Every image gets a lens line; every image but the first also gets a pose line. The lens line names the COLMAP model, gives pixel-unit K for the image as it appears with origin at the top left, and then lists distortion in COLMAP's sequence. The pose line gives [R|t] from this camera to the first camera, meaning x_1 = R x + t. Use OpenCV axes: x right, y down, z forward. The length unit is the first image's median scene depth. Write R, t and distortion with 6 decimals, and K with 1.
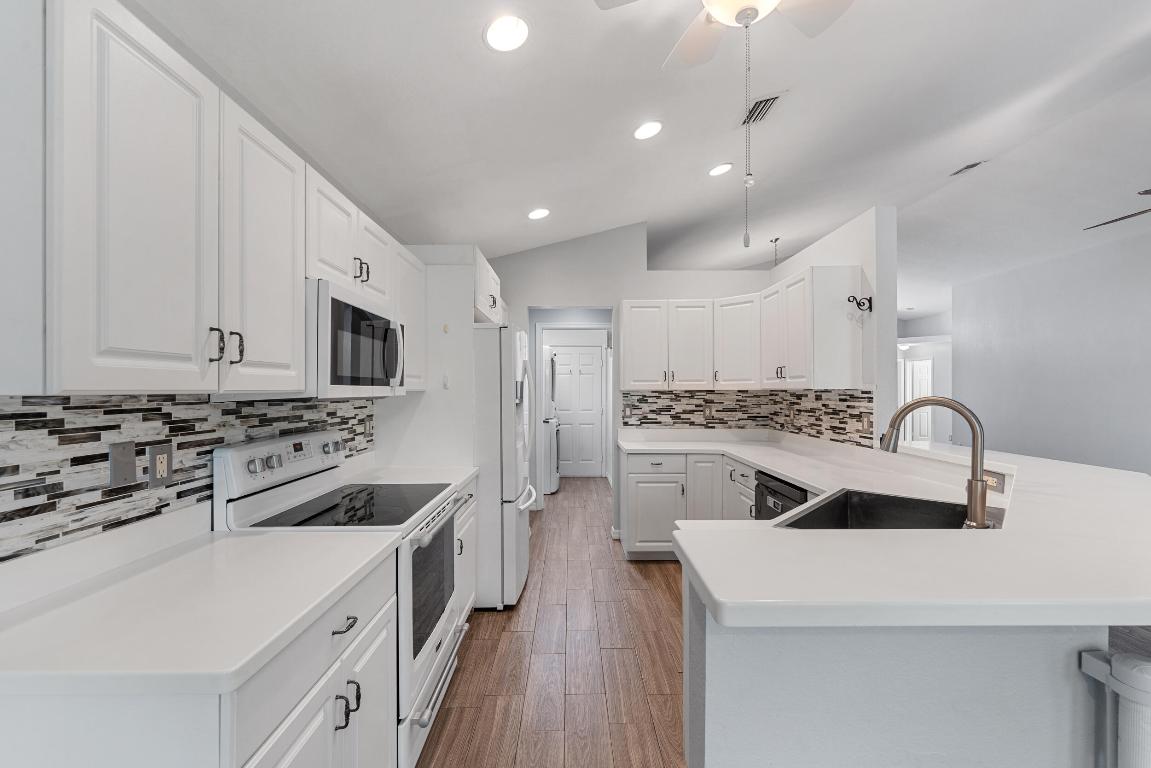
lens RADIAL K [[468.4, 0, 575.2], [0, 468.4, 387.7], [0, 0, 1]] dist [0.001713, 0.000008]
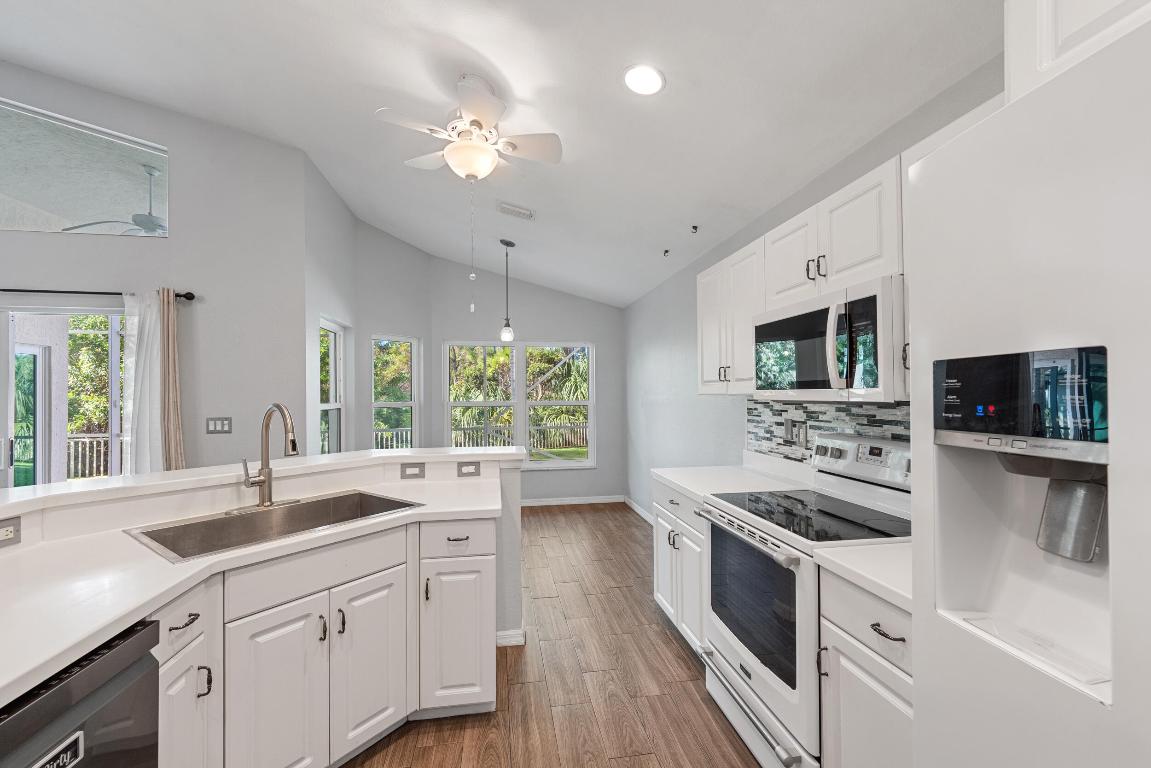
lens RADIAL K [[468.4, 0, 575.2], [0, 468.4, 387.7], [0, 0, 1]] dist [0.001713, 0.000008]
pose [[-0.988100, 0.005070, -0.153728, 0.209746], [0.007939, 0.999805, -0.018056, 0.007455], [0.153606, -0.019061, -0.987948, 2.212753]]
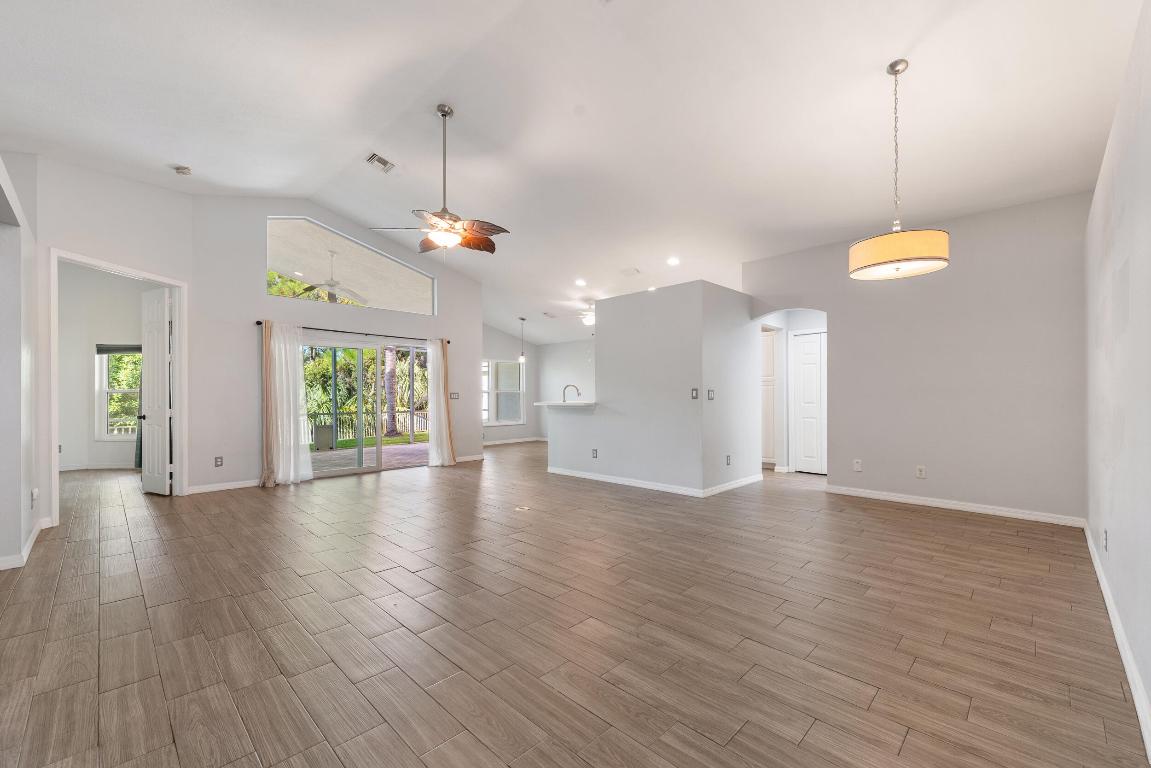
lens RADIAL K [[468.4, 0, 575.2], [0, 468.4, 387.7], [0, 0, 1]] dist [0.001713, 0.000008]
pose [[-0.712310, -0.004789, -0.701849, 3.984035], [0.006612, 0.999887, -0.013532, 0.111015], [0.701834, -0.014279, -0.712197, 4.332146]]
